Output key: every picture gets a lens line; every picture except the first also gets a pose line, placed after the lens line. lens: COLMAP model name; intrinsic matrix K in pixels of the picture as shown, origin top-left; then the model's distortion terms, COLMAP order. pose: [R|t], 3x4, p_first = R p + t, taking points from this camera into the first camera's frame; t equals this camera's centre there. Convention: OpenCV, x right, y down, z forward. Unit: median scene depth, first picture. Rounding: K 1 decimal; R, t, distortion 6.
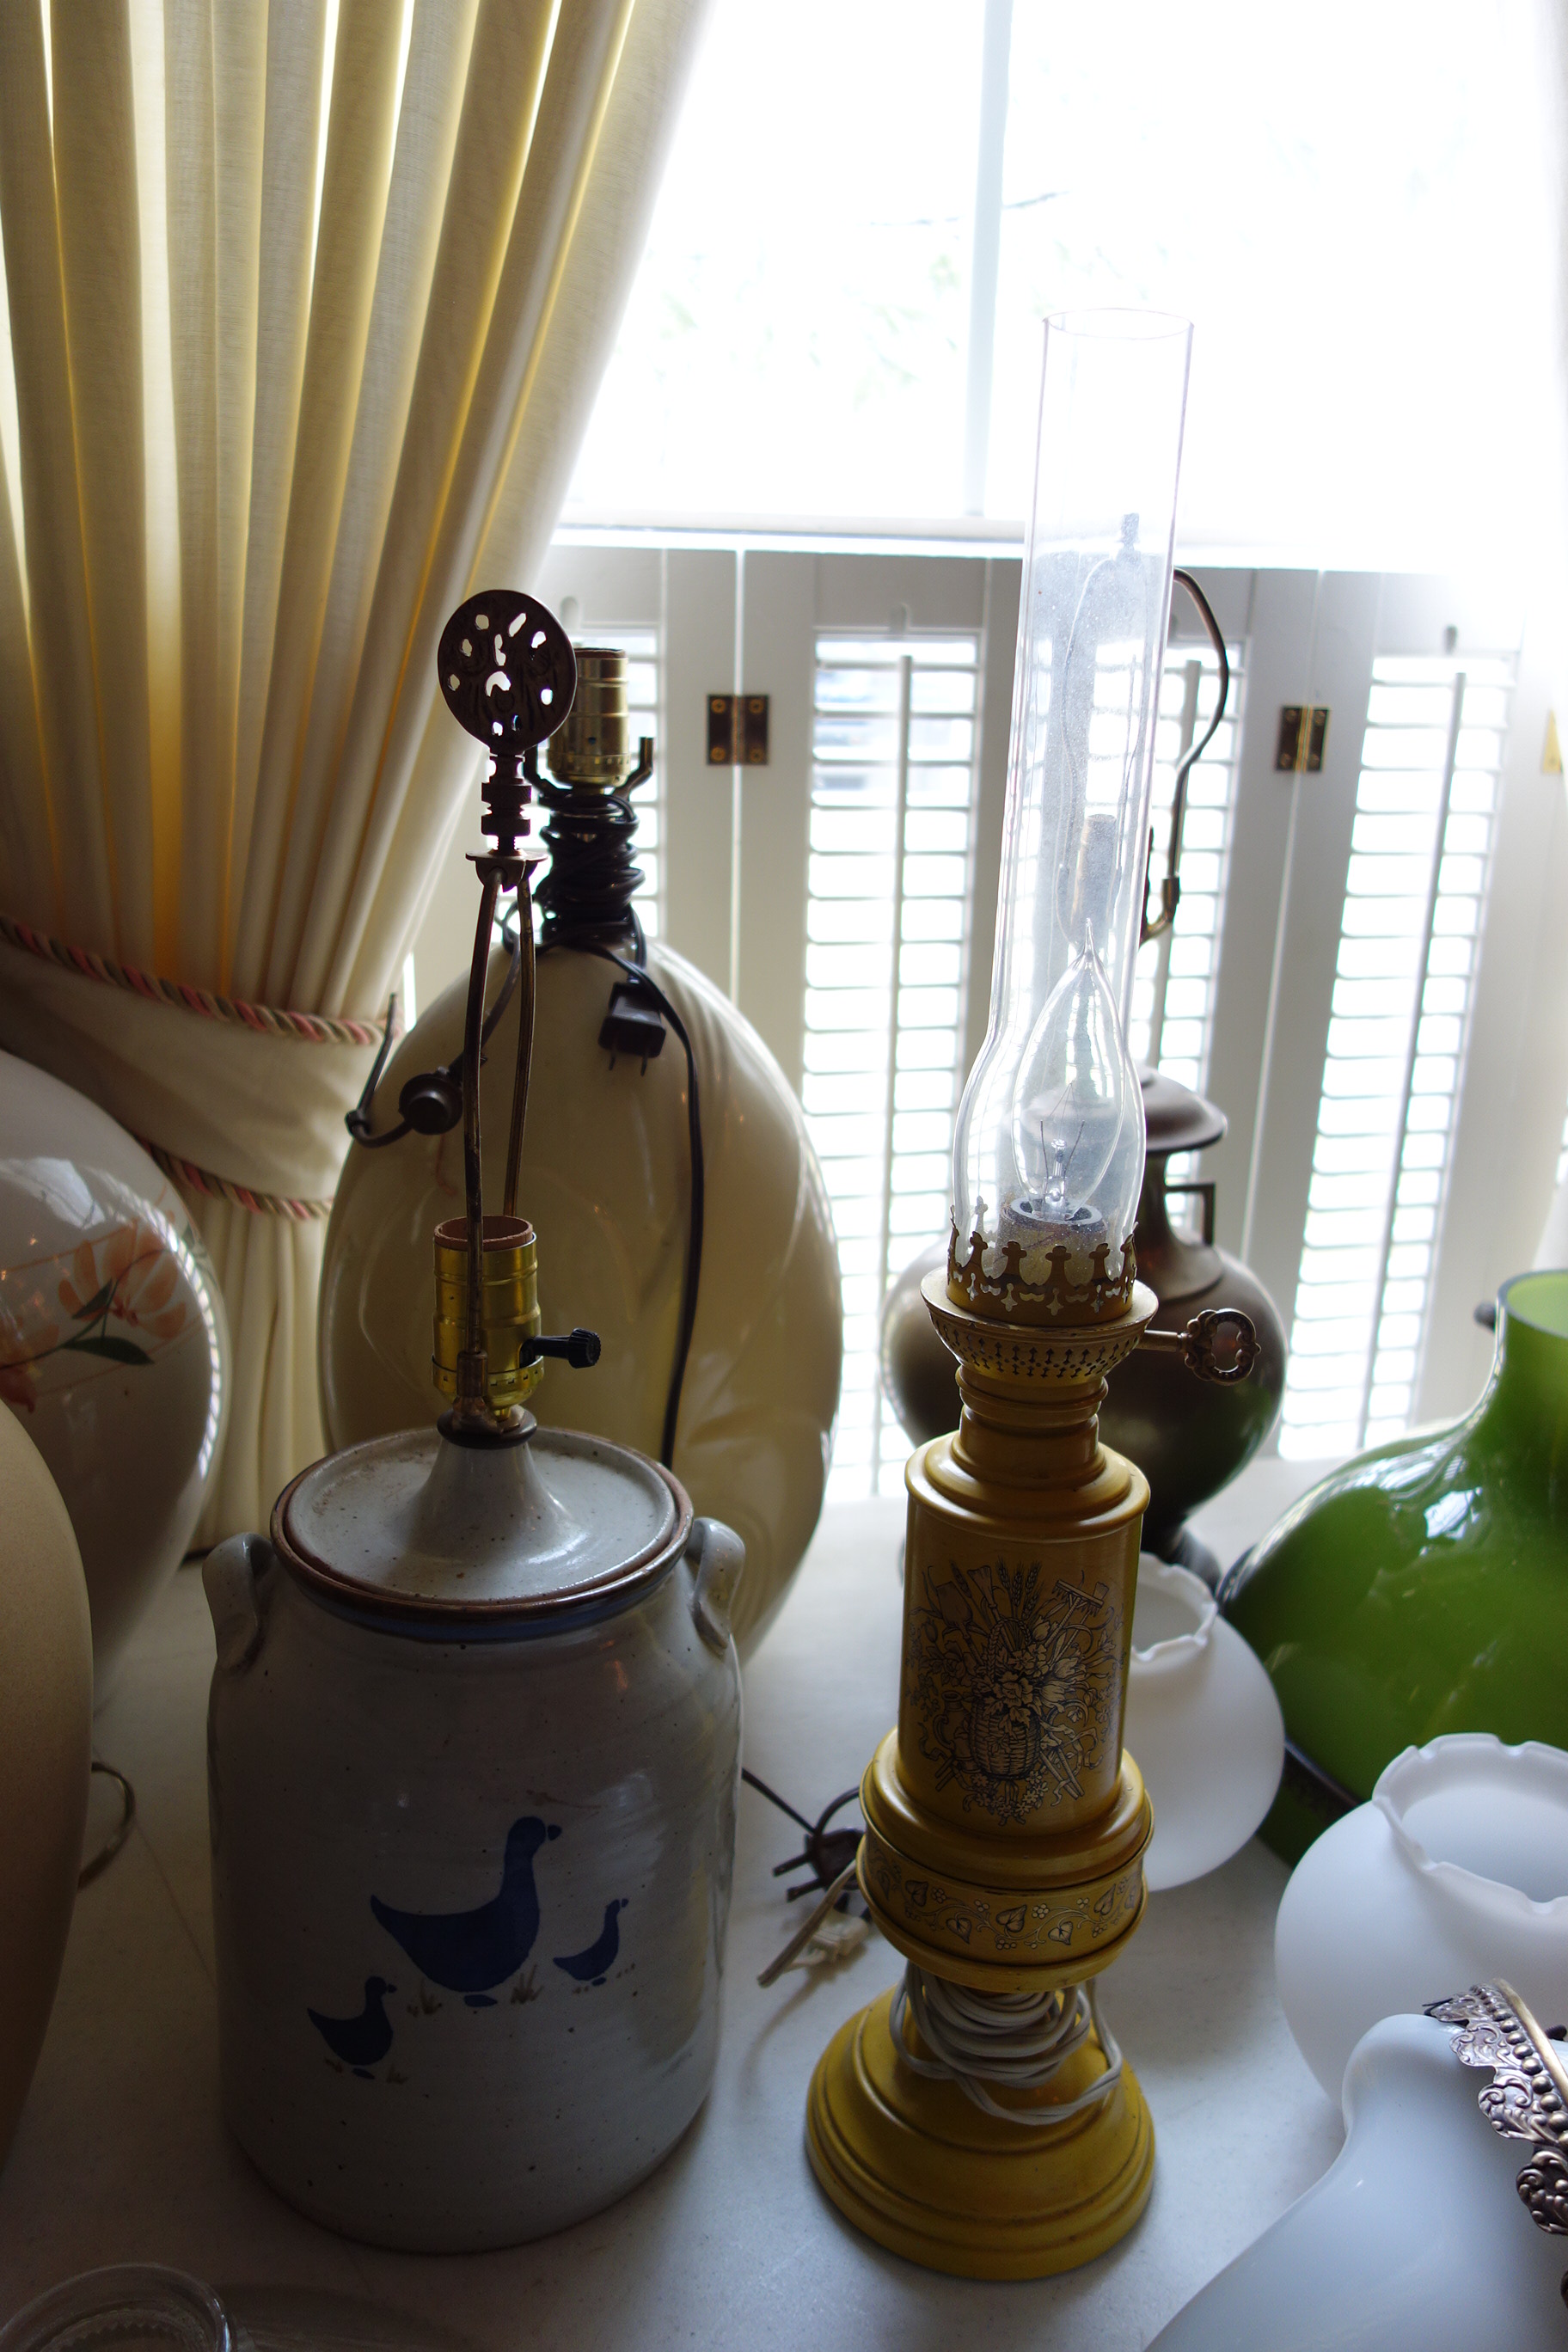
lens RADIAL K [[1826.5, 0, 774.5], [0, 1826.5, 1174.9], [0, 0, 1]] dist [0.010523, -0.008456]
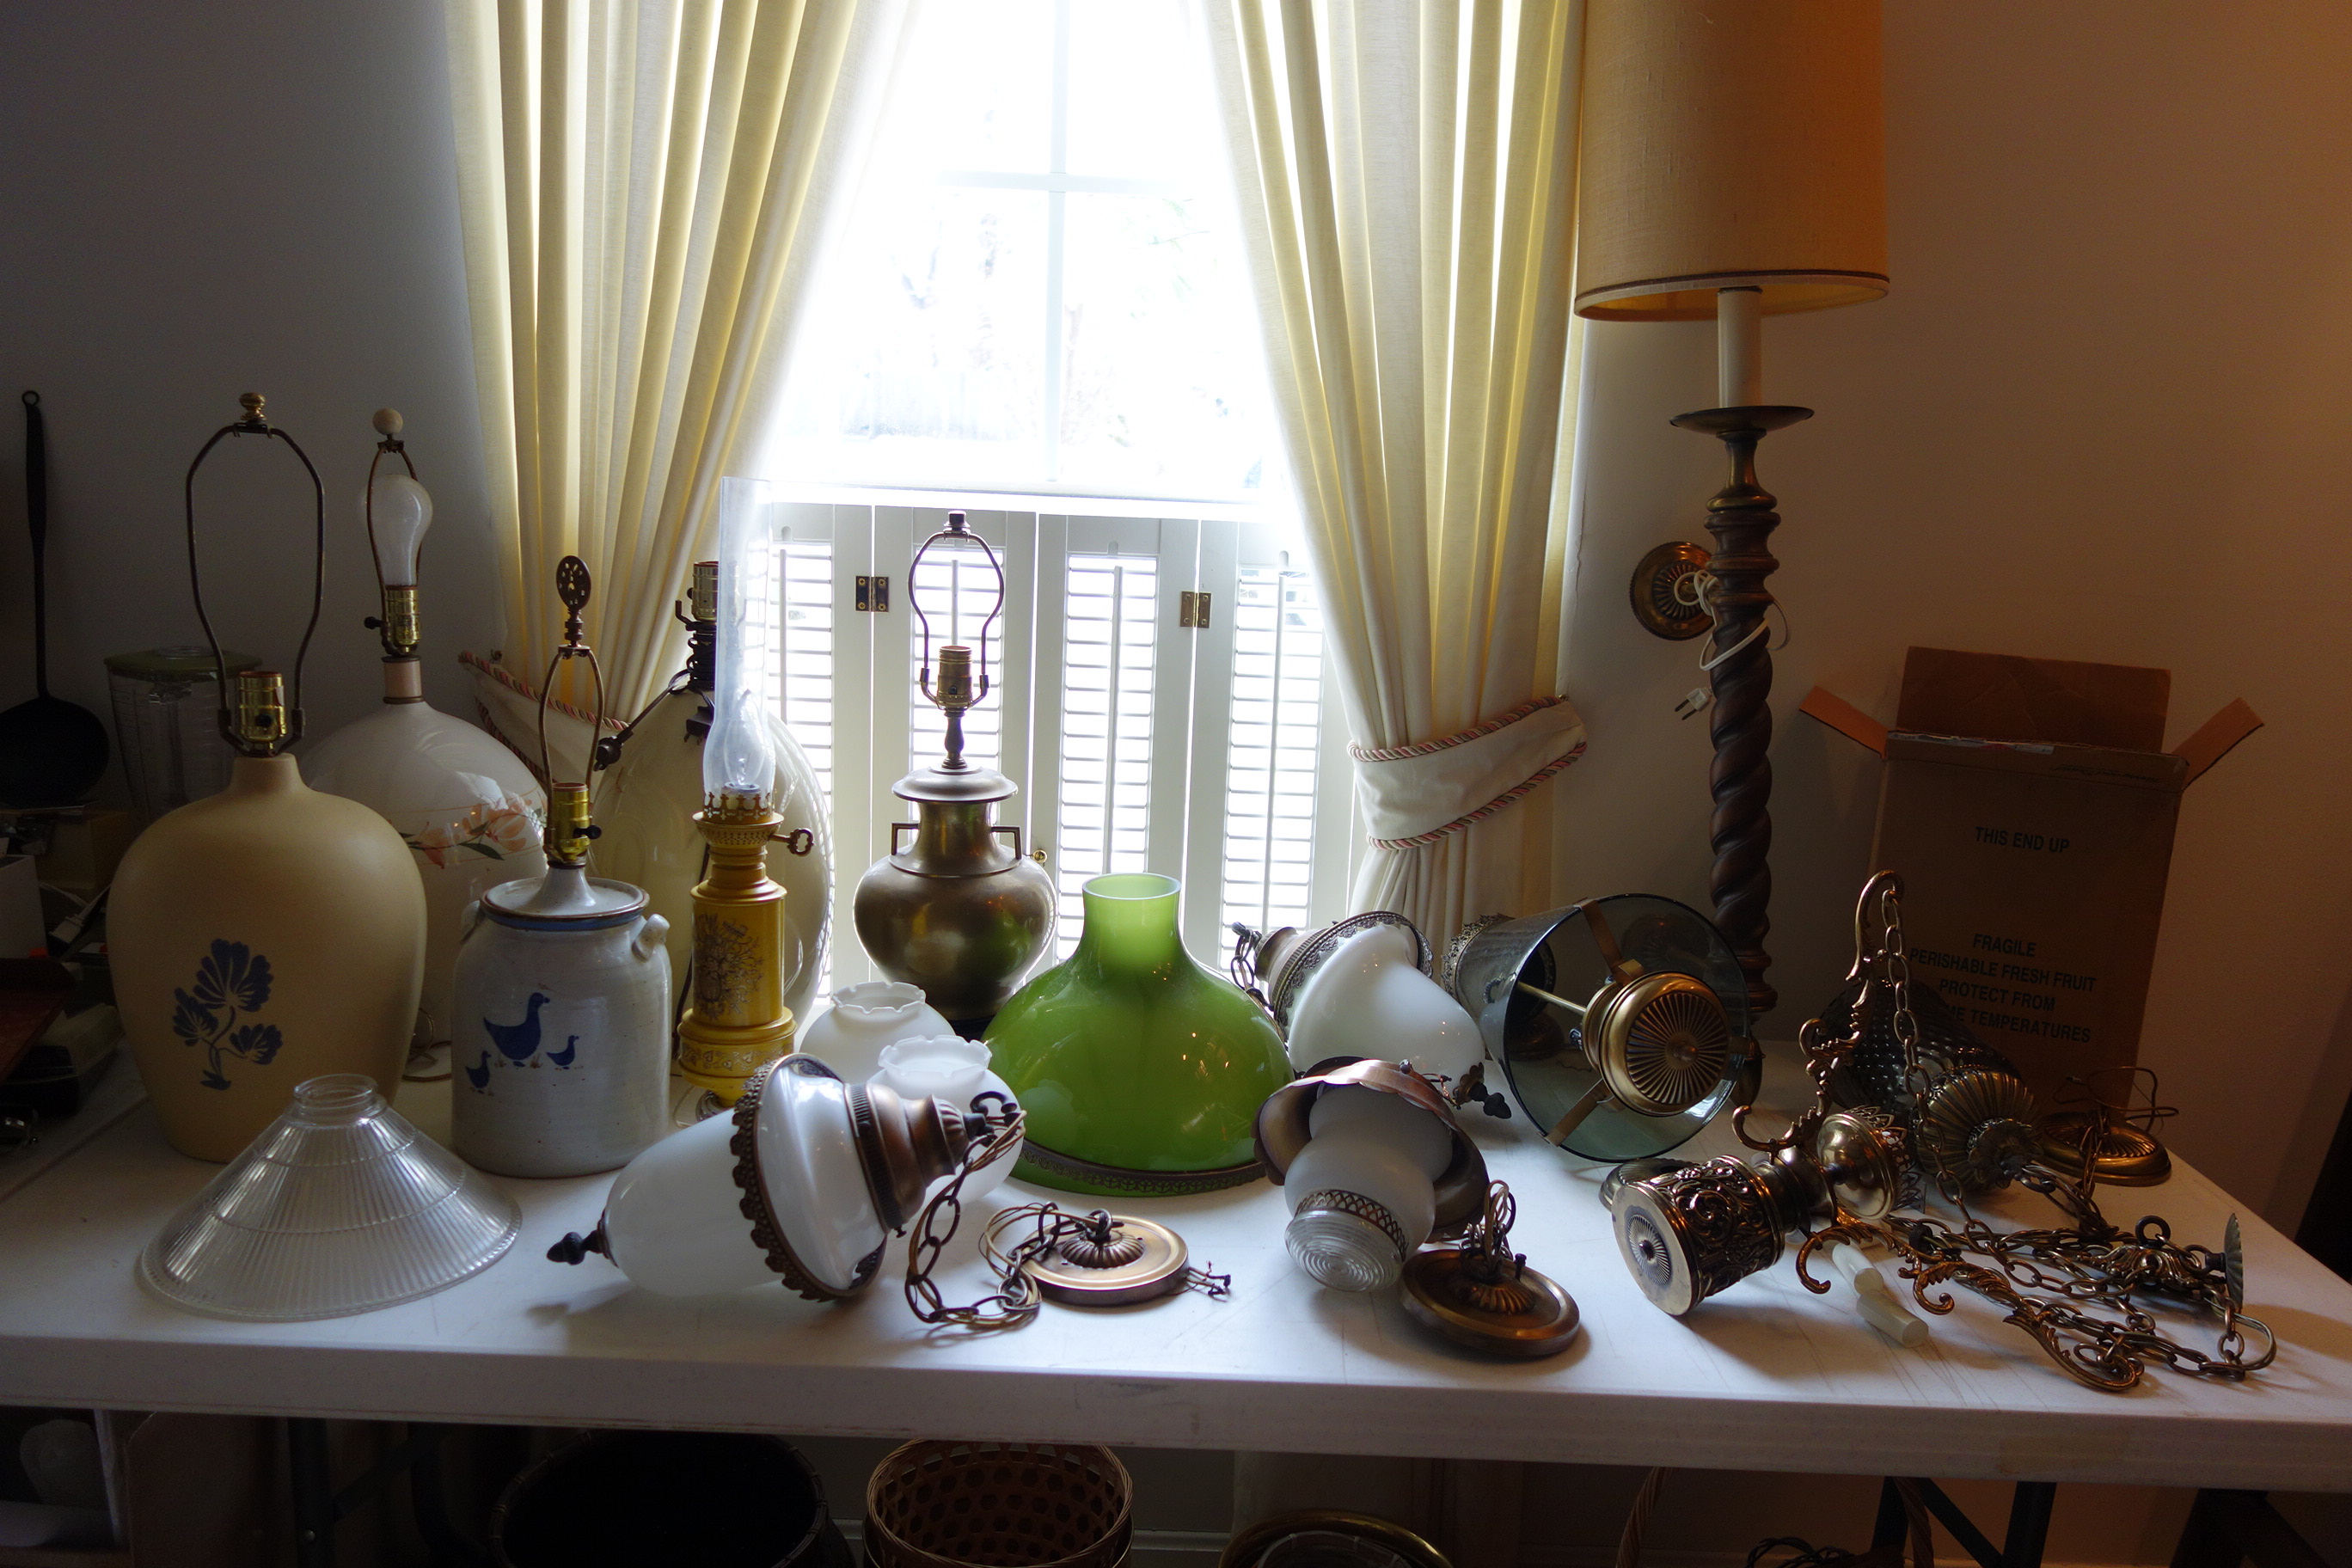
lens RADIAL K [[1826.5, 0, 1176.5], [0, 1826.5, 791.3], [0, 0, 1]] dist [0.010523, -0.008456]
pose [[0.973304, 0.061516, -0.221122, 1.121247], [-0.084845, 0.991603, -0.097594, 0.192884], [0.213262, 0.113749, 0.970351, -1.206036]]
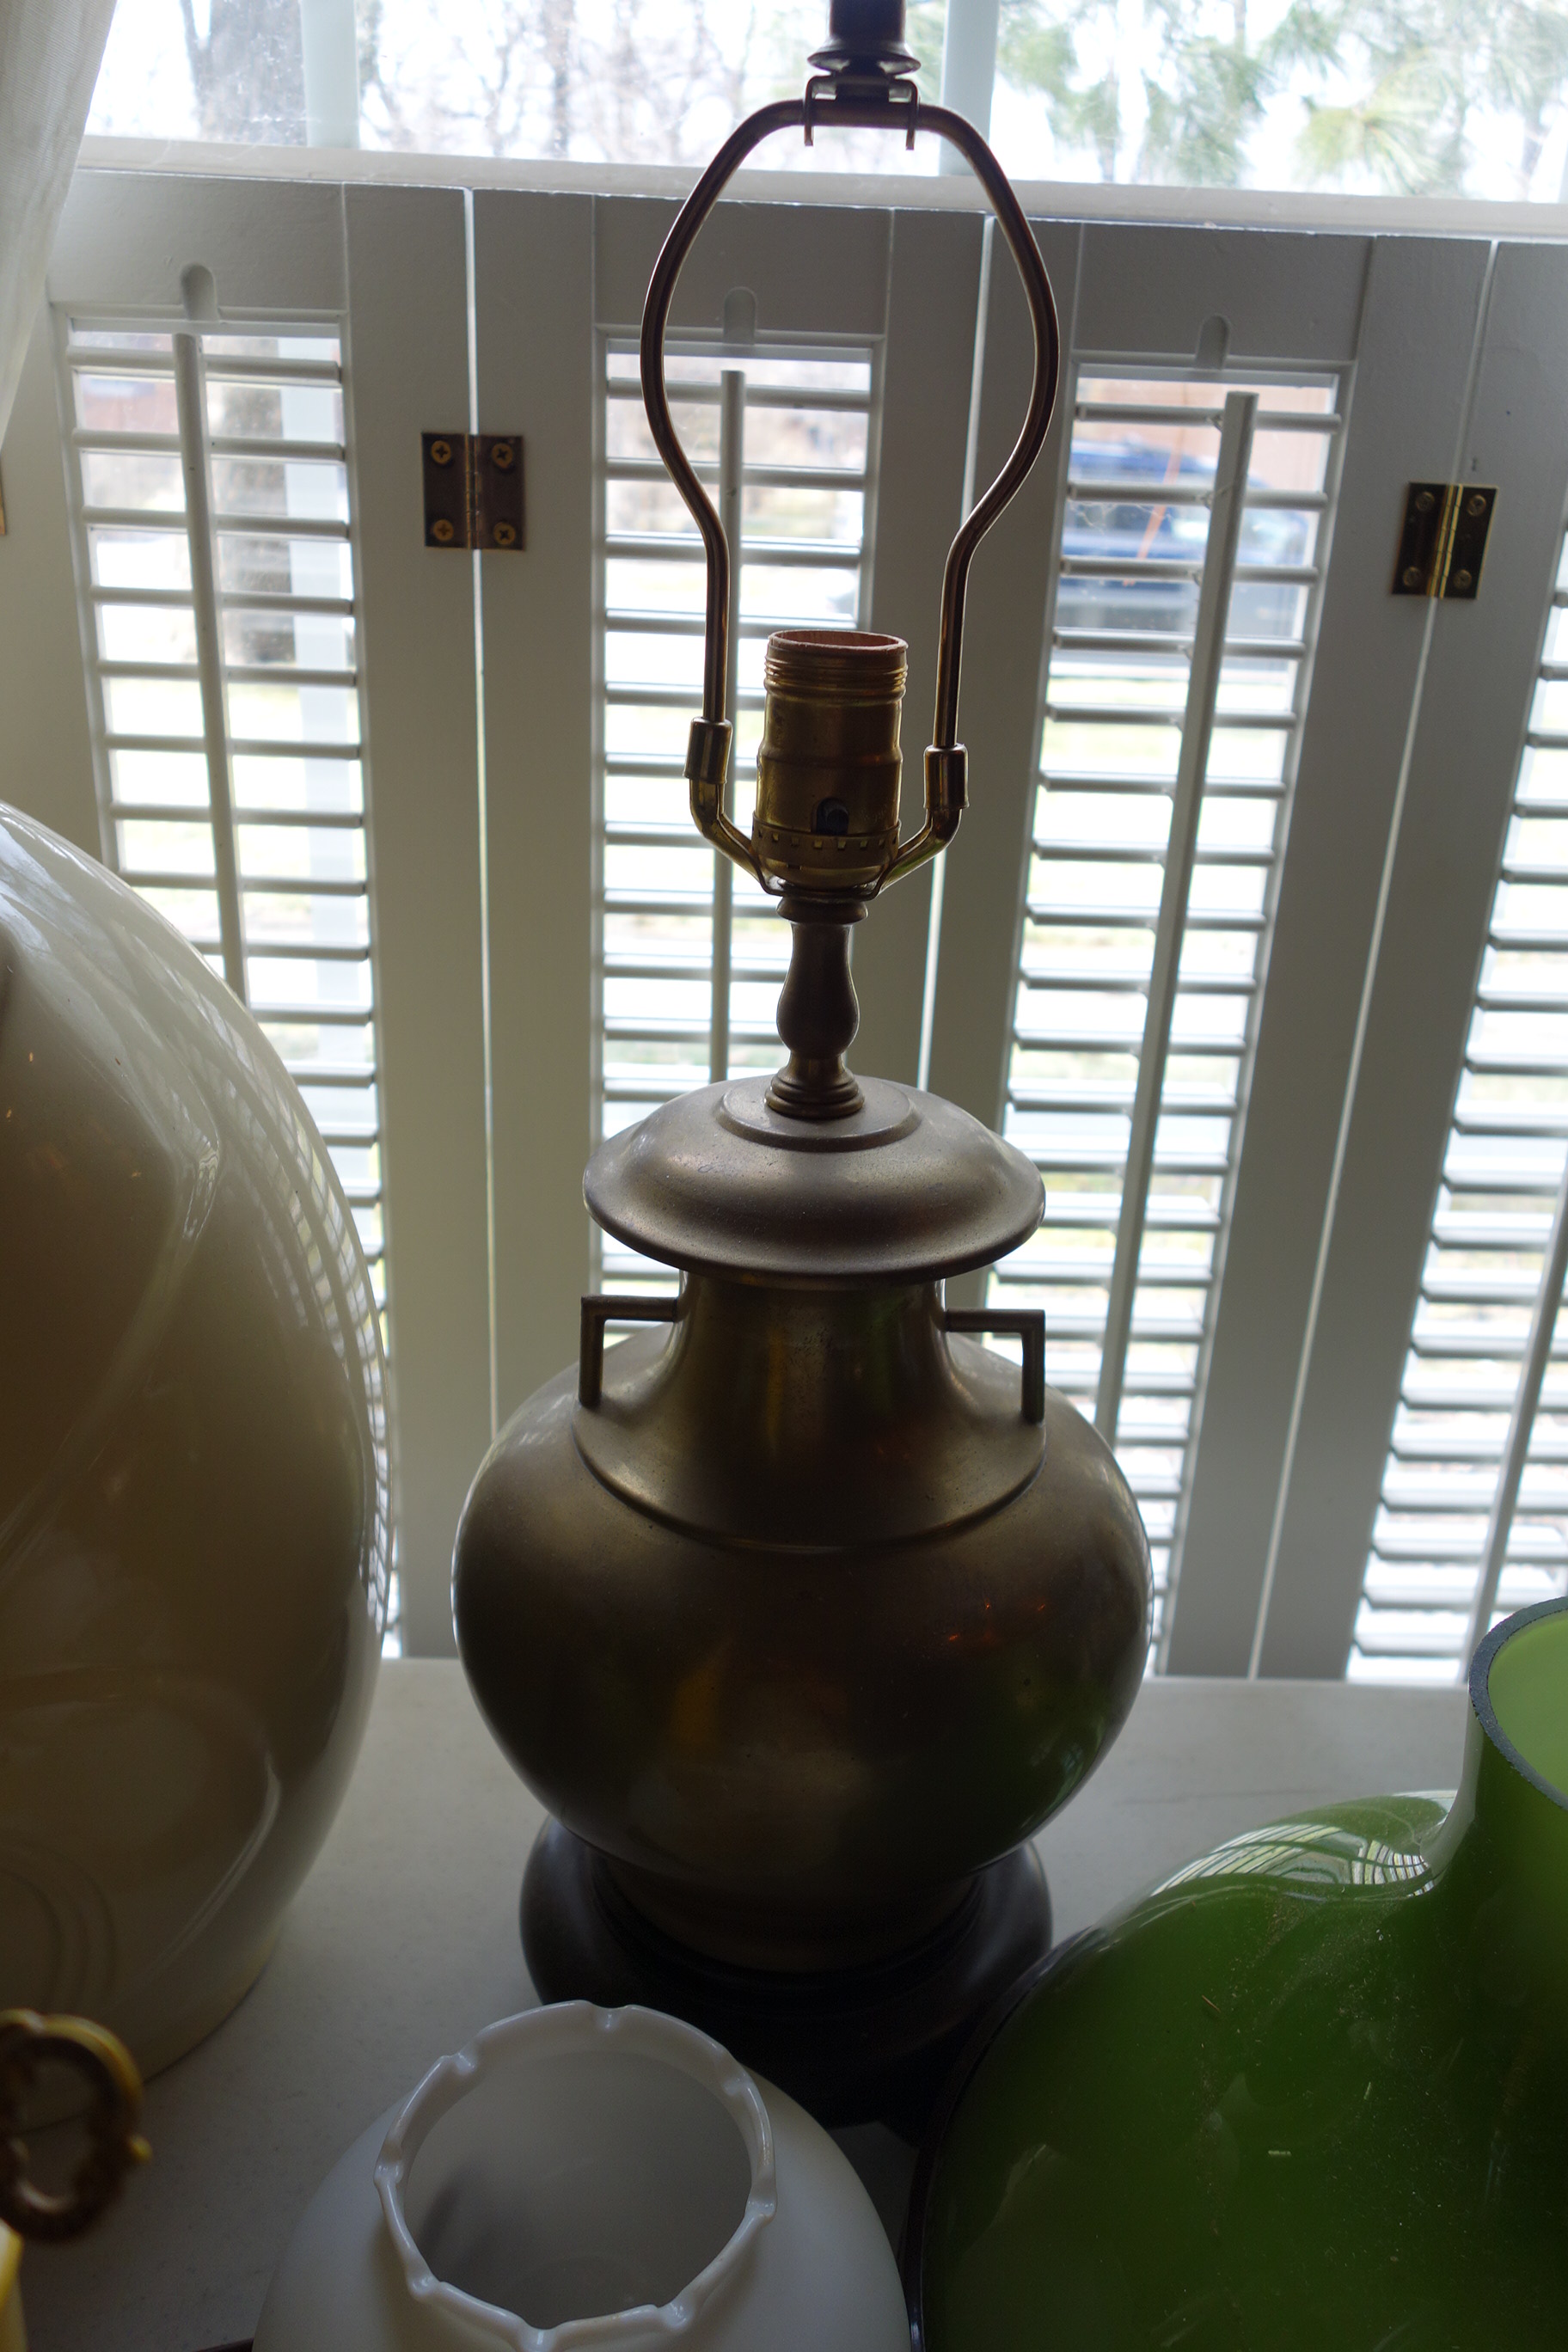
lens RADIAL K [[1826.5, 0, 801.7], [0, 1826.5, 1160.7], [0, 0, 1]] dist [0.010523, -0.008456]
pose [[0.975912, 0.093246, -0.197233, 0.362674], [-0.081146, 0.994340, 0.068583, -0.098718], [0.202512, -0.050926, 0.977955, 0.590810]]
